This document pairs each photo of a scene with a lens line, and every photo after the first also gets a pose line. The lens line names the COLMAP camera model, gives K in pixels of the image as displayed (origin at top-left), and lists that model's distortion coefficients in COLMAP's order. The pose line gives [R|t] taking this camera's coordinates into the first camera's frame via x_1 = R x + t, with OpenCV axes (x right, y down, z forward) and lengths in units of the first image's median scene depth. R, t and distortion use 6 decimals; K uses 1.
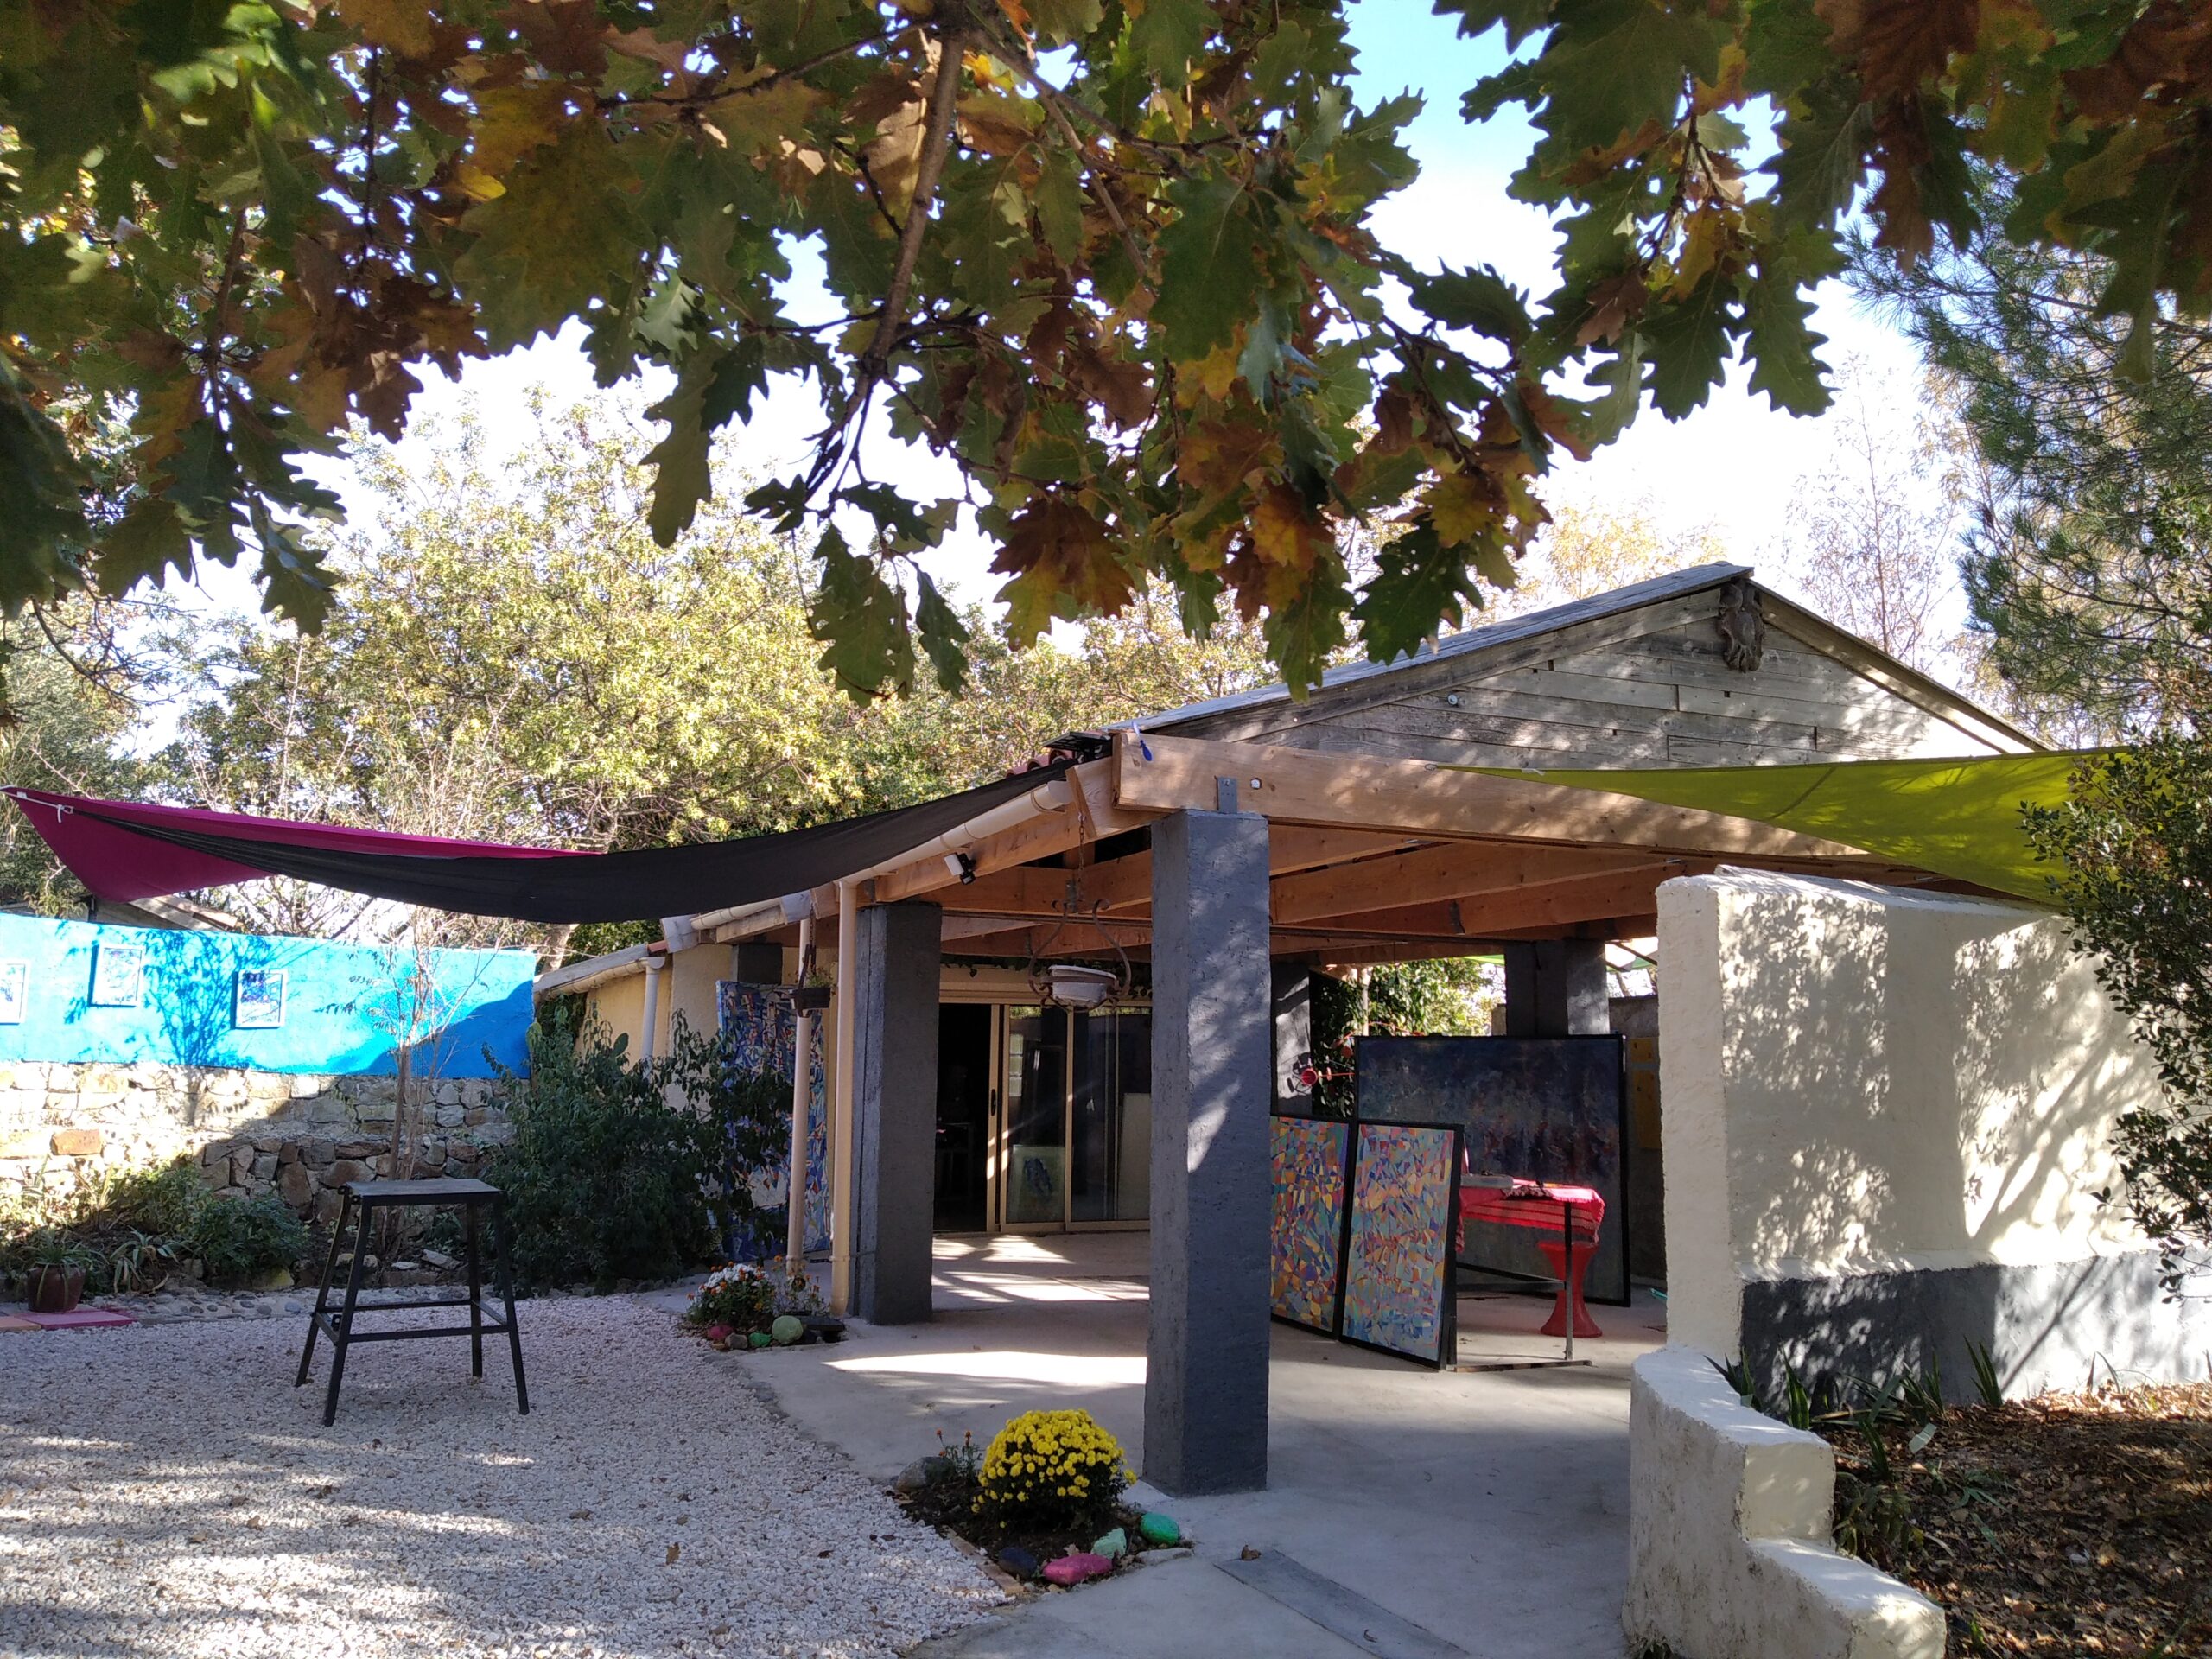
lens RADIAL K [[1807.8, 0, 1114.2], [0, 1807.8, 816.3], [0, 0, 1]] dist [0.132131, -0.231928]
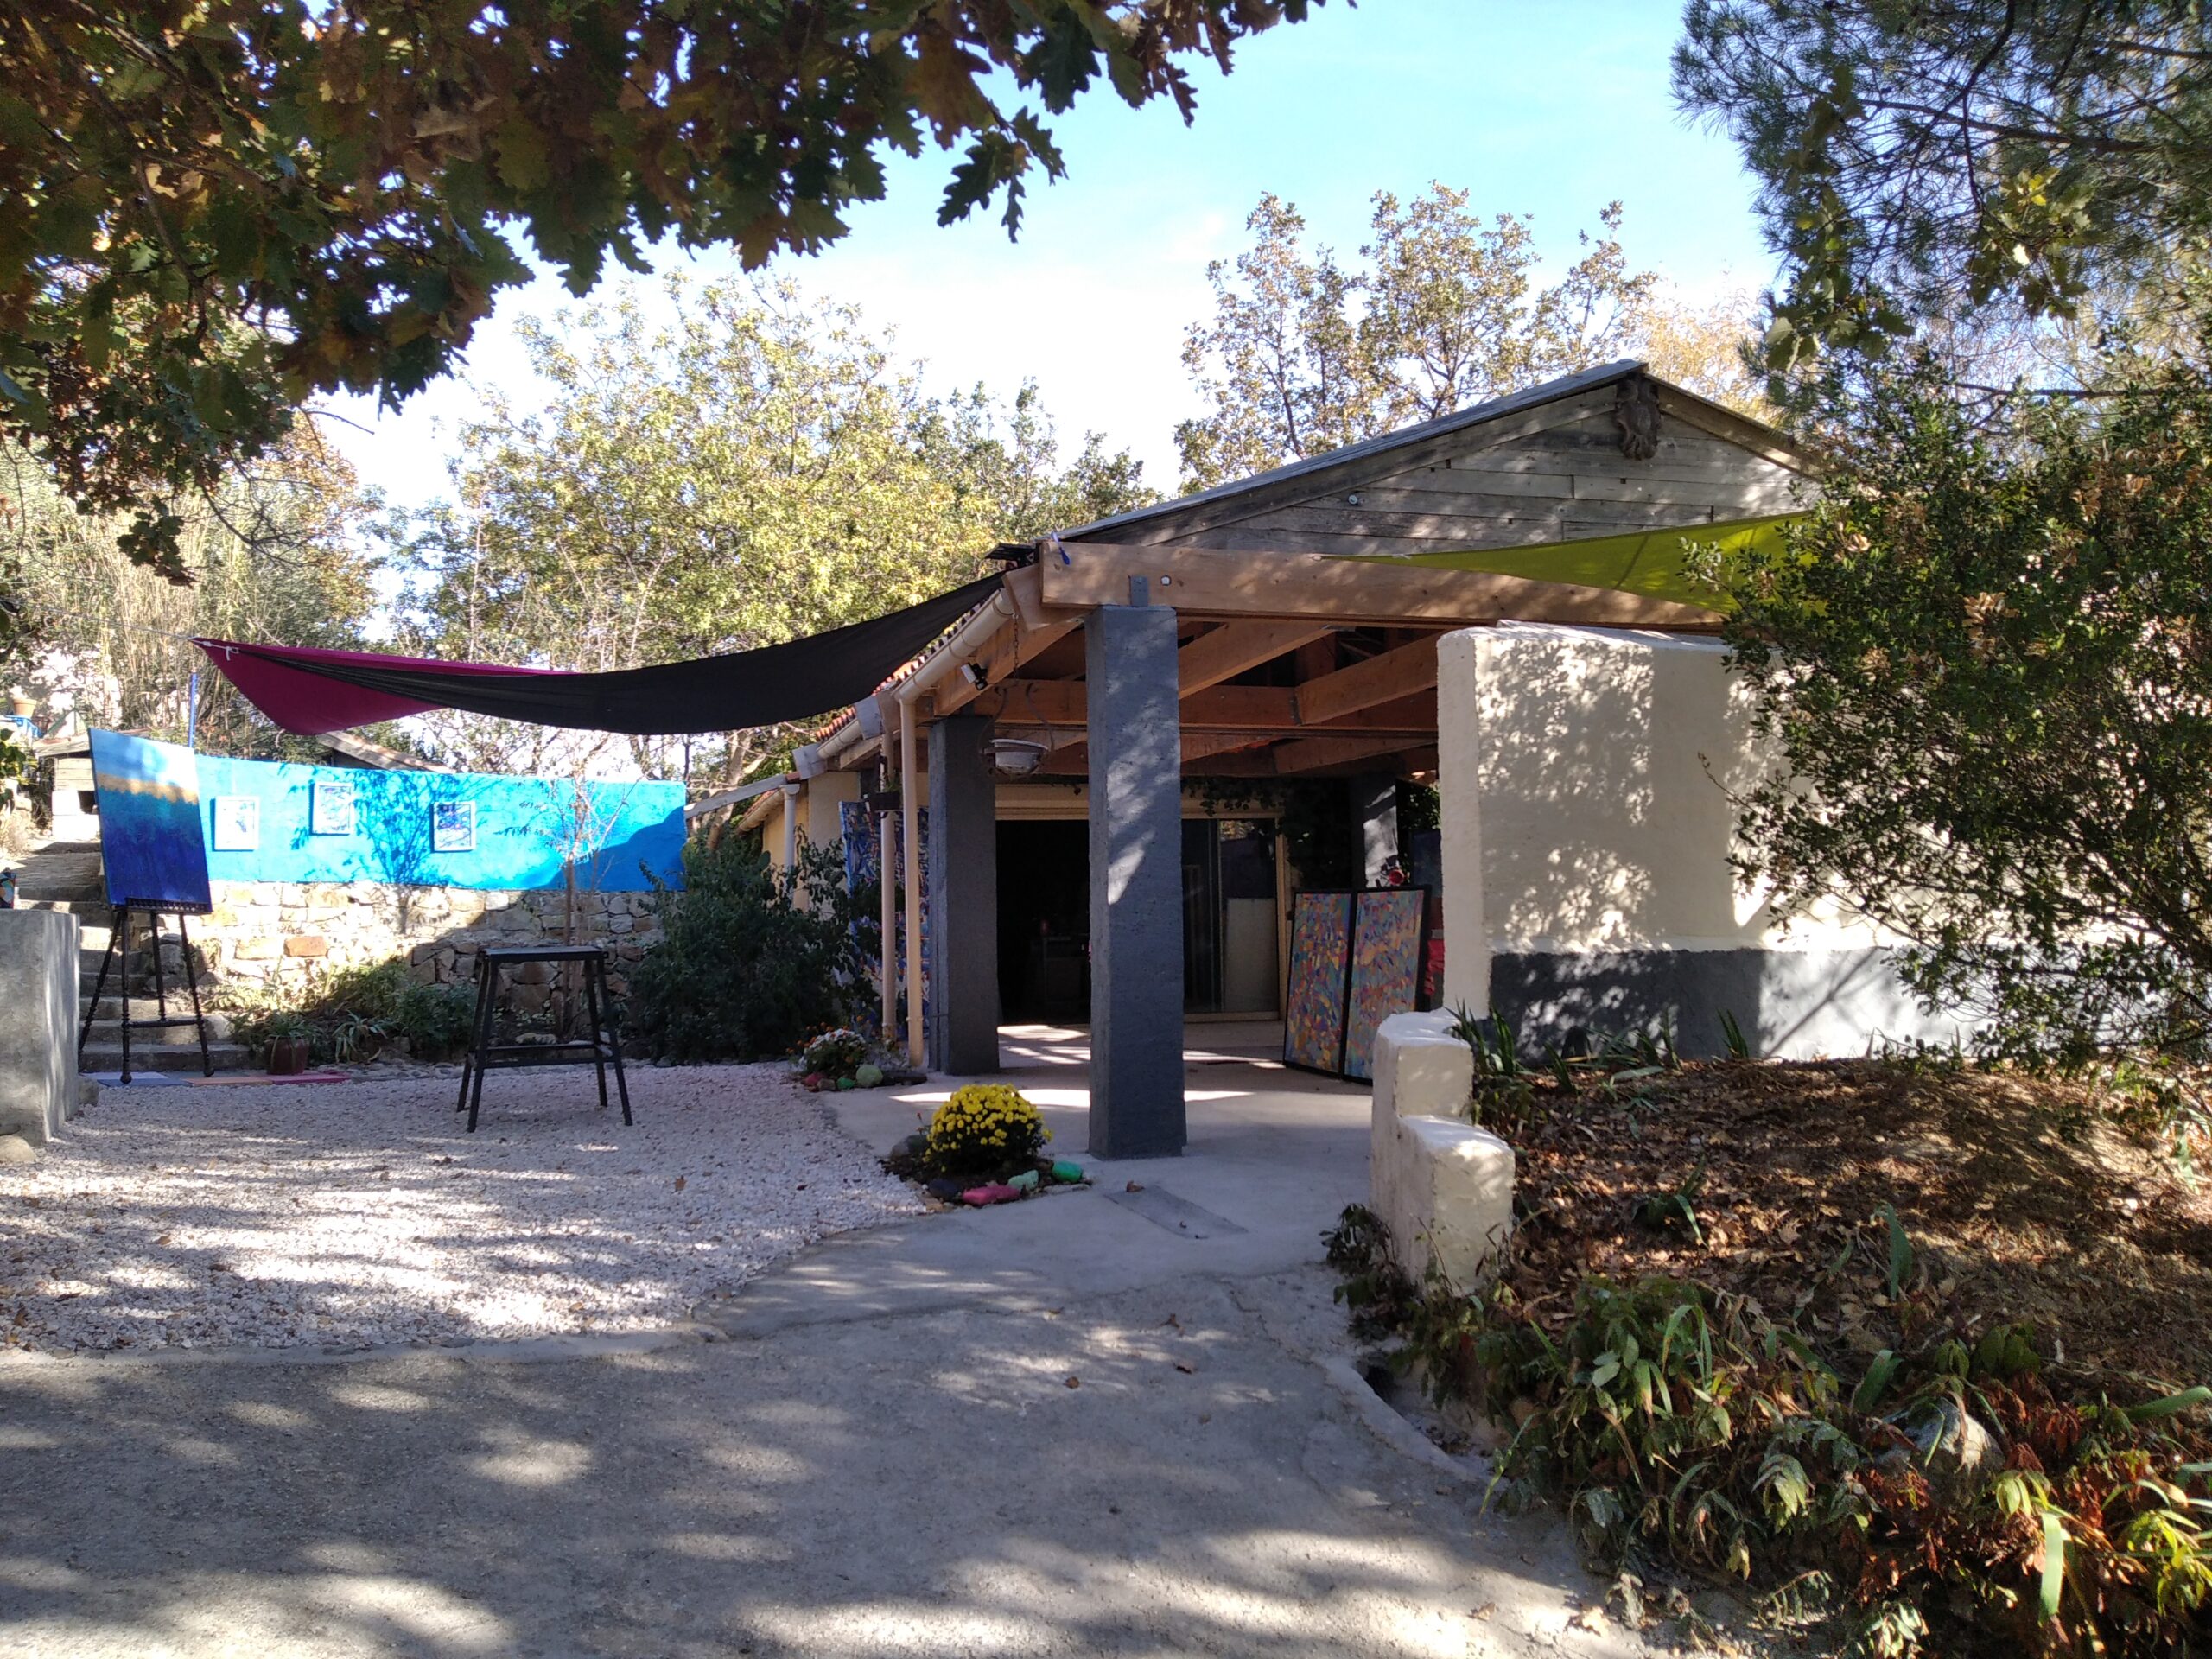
lens RADIAL K [[1807.8, 0, 1114.2], [0, 1807.8, 816.3], [0, 0, 1]] dist [0.132131, -0.231928]
pose [[0.990642, -0.035608, -0.131758, 0.193581], [0.045836, 0.996097, 0.075427, 0.044039], [0.128558, -0.080760, 0.988408, -0.177061]]
